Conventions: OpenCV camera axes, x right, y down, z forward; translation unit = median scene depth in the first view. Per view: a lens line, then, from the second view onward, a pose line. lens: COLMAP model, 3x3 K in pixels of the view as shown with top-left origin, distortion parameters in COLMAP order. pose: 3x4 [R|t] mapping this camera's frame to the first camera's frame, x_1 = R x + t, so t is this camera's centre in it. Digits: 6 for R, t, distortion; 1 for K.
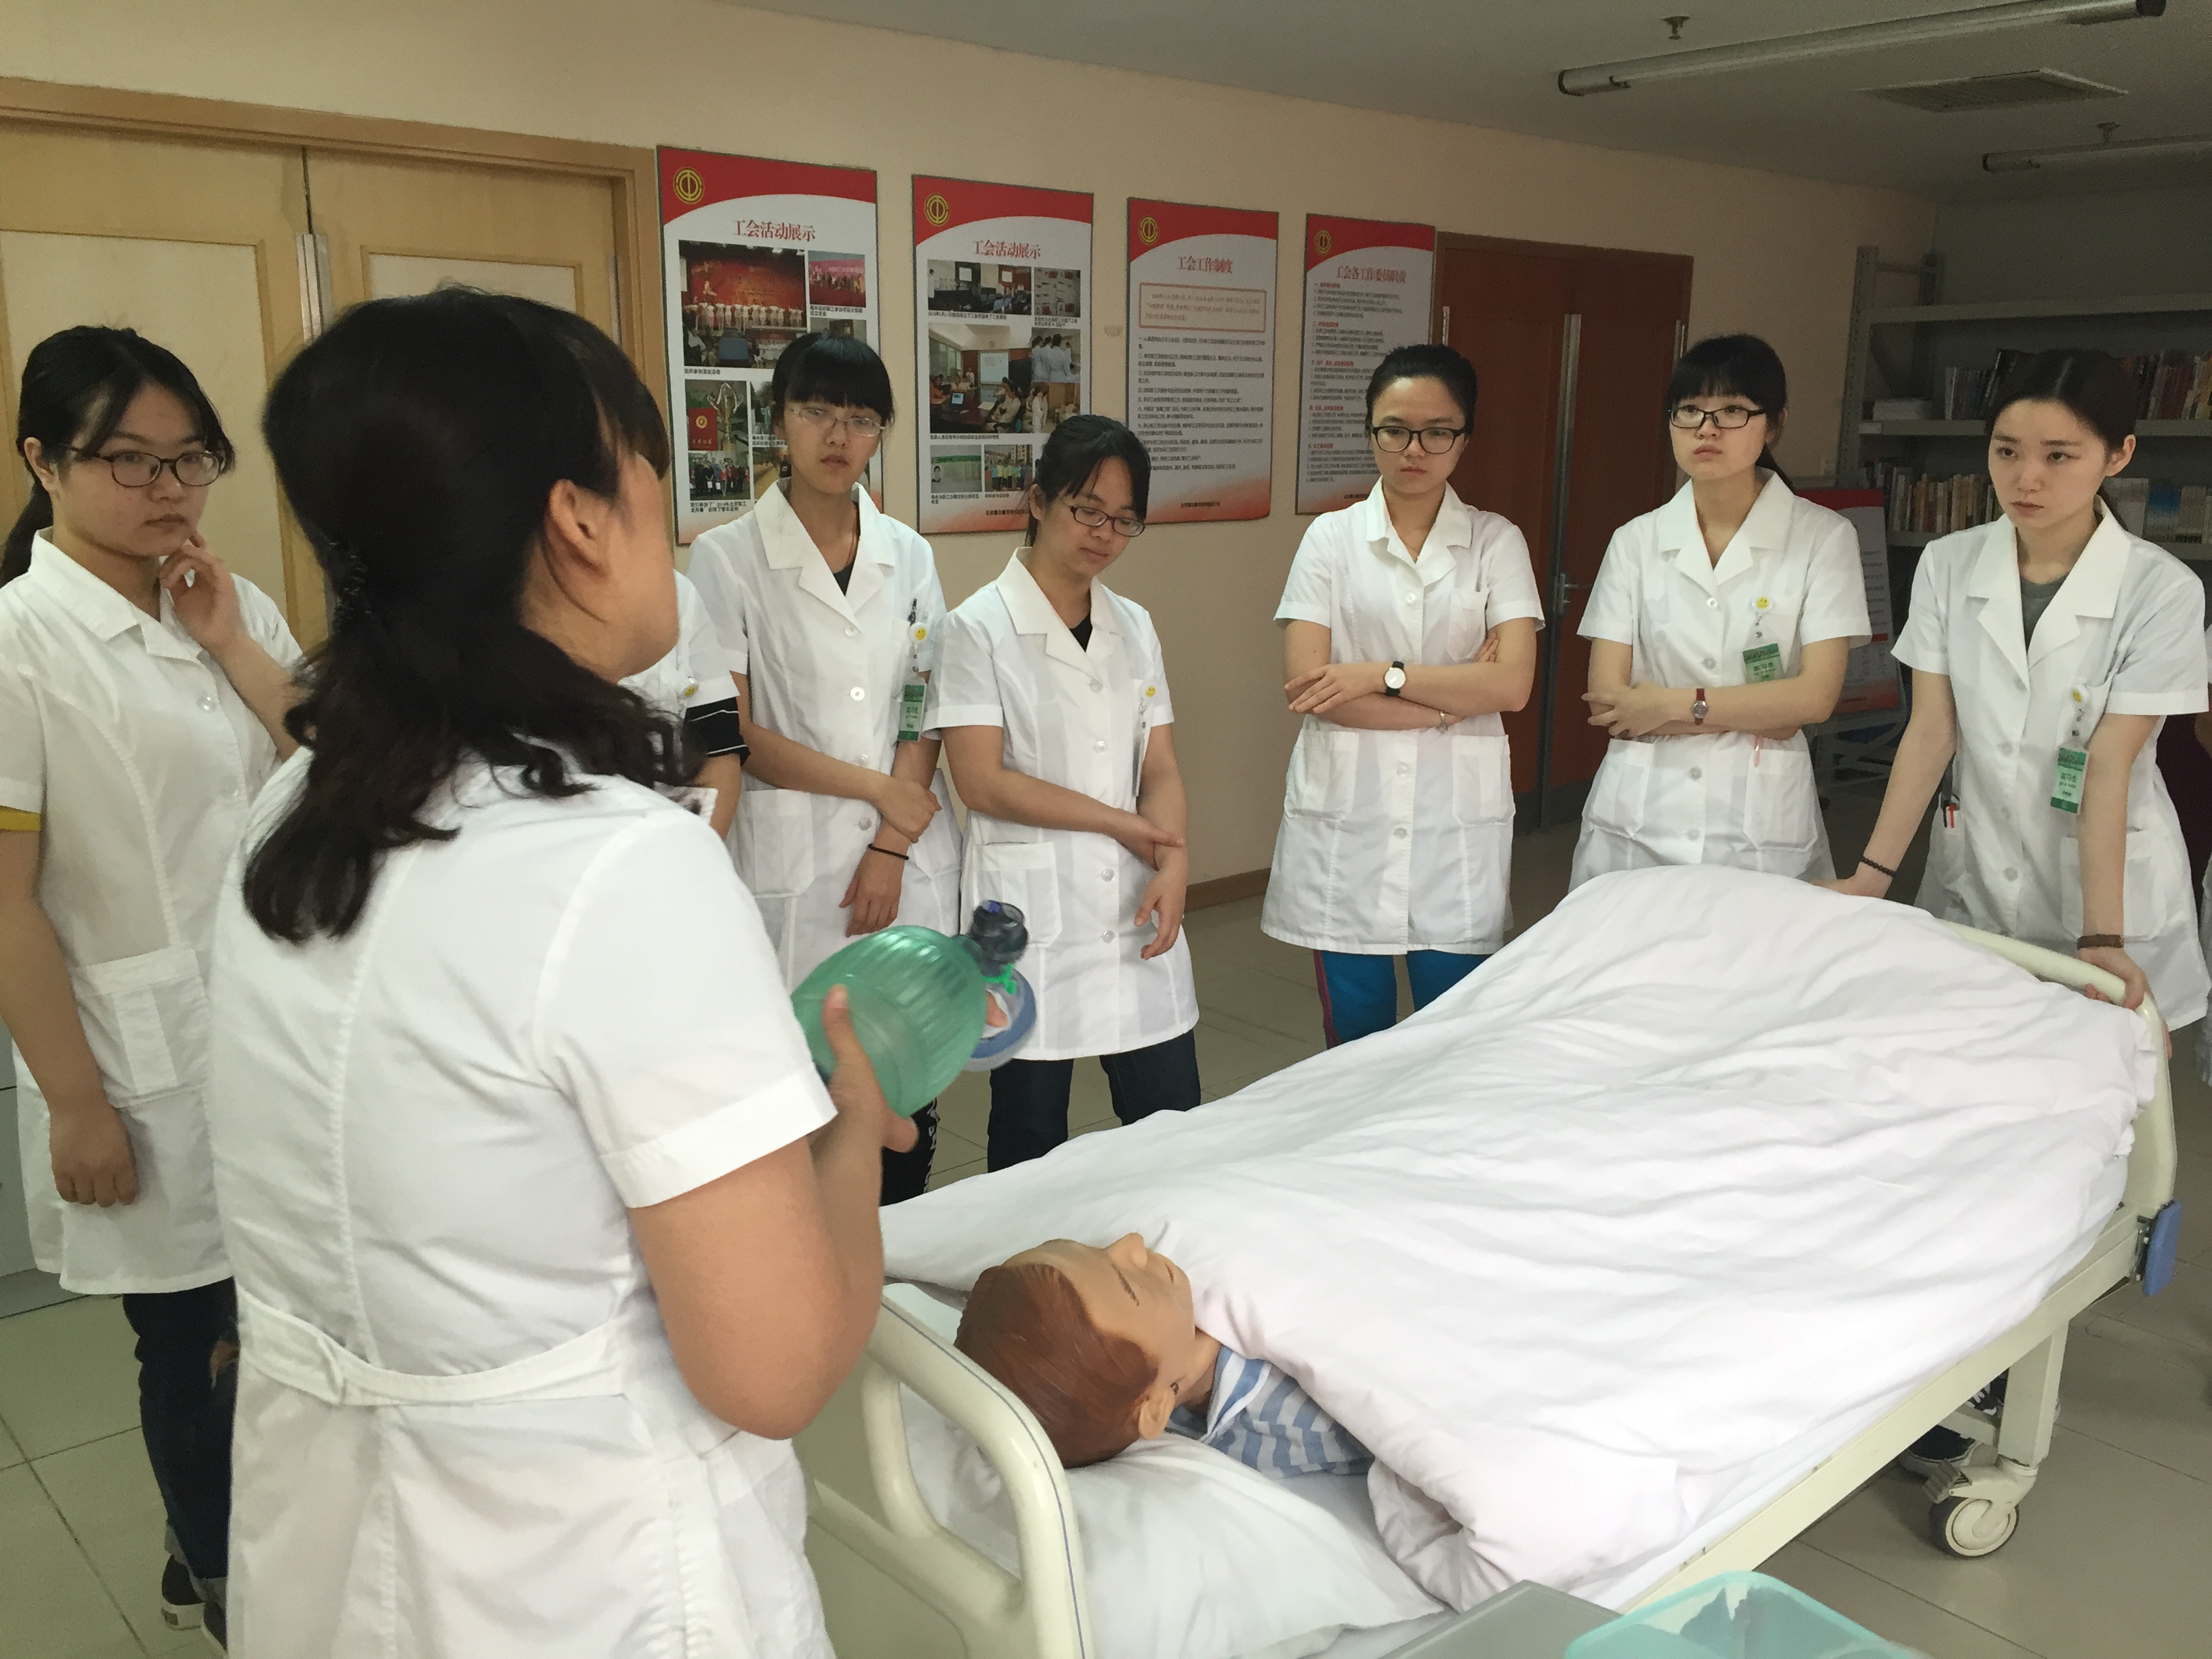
lens RADIAL K [[1881.8, 0, 1106.0], [0, 1881.8, 829.5], [0, 0, 1]] dist [0.086475, -0.117007]
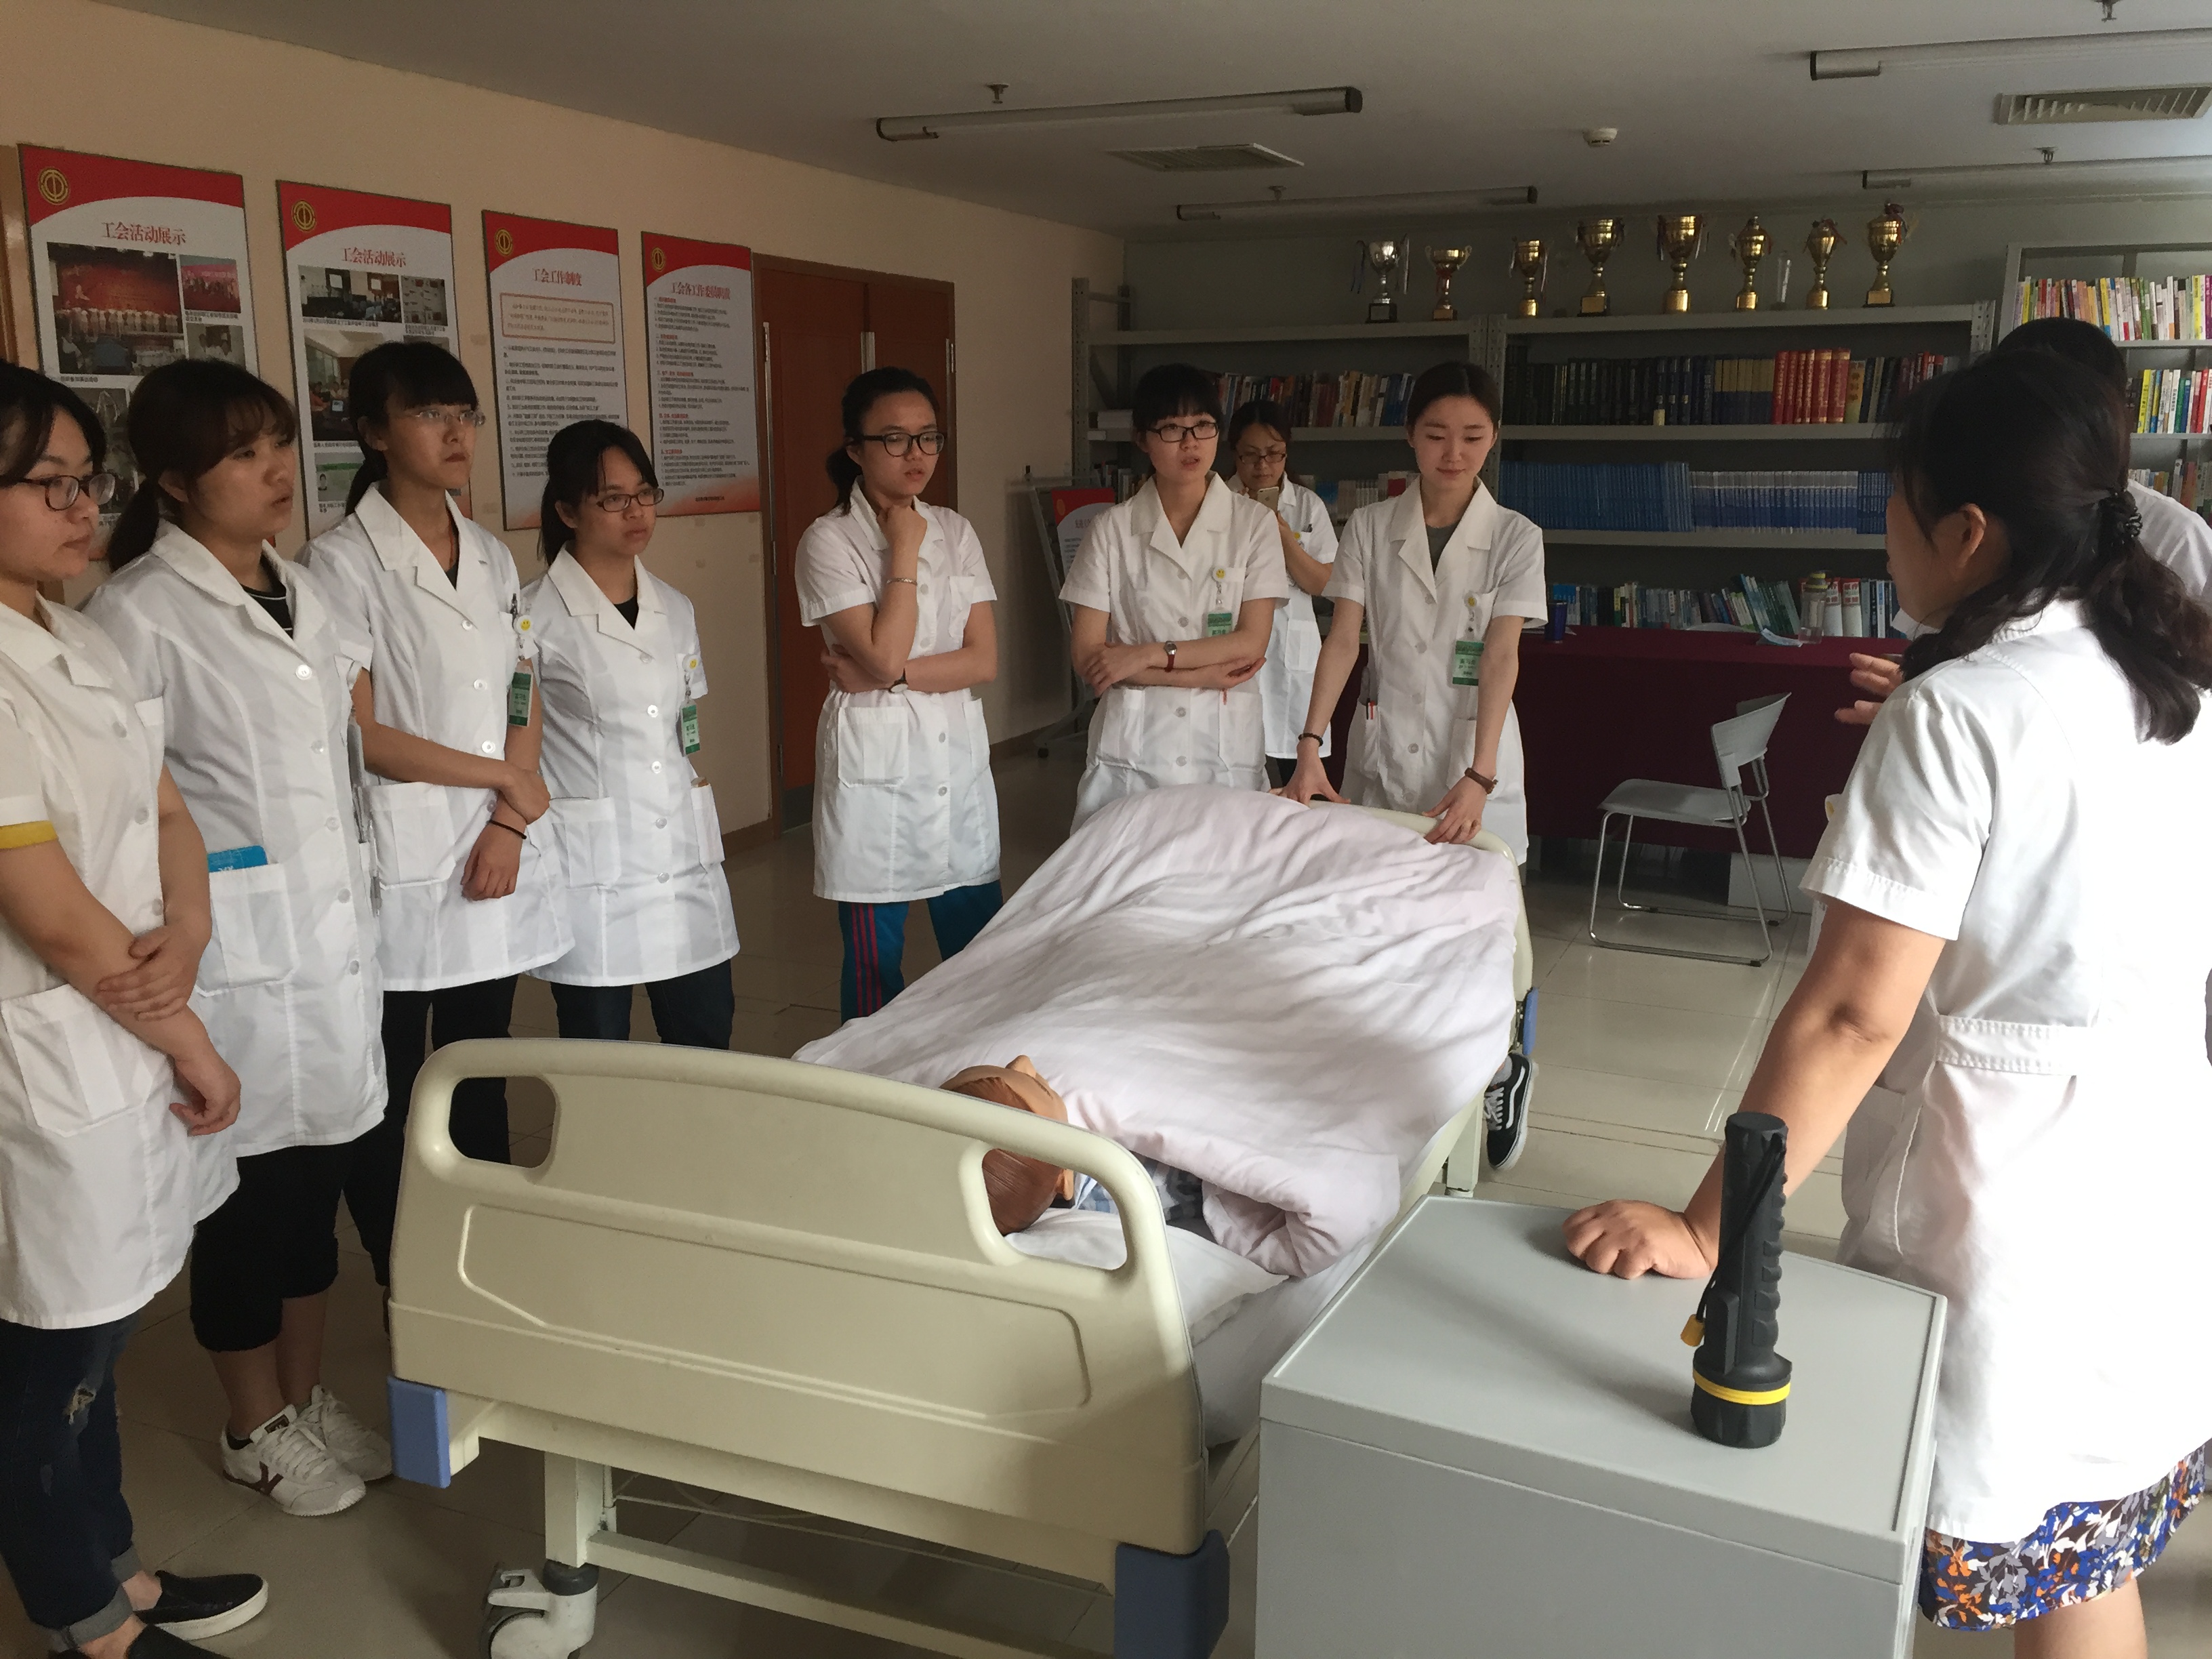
lens RADIAL K [[1882.4, 0, 1106.0], [0, 1882.4, 829.5], [0, 0, 1]] dist [0.122210, -0.187724]
pose [[0.902907, -0.094783, 0.419255, -0.164329], [0.095338, 0.995250, 0.019680, 0.011817], [-0.419129, 0.022202, 0.907655, -0.076466]]
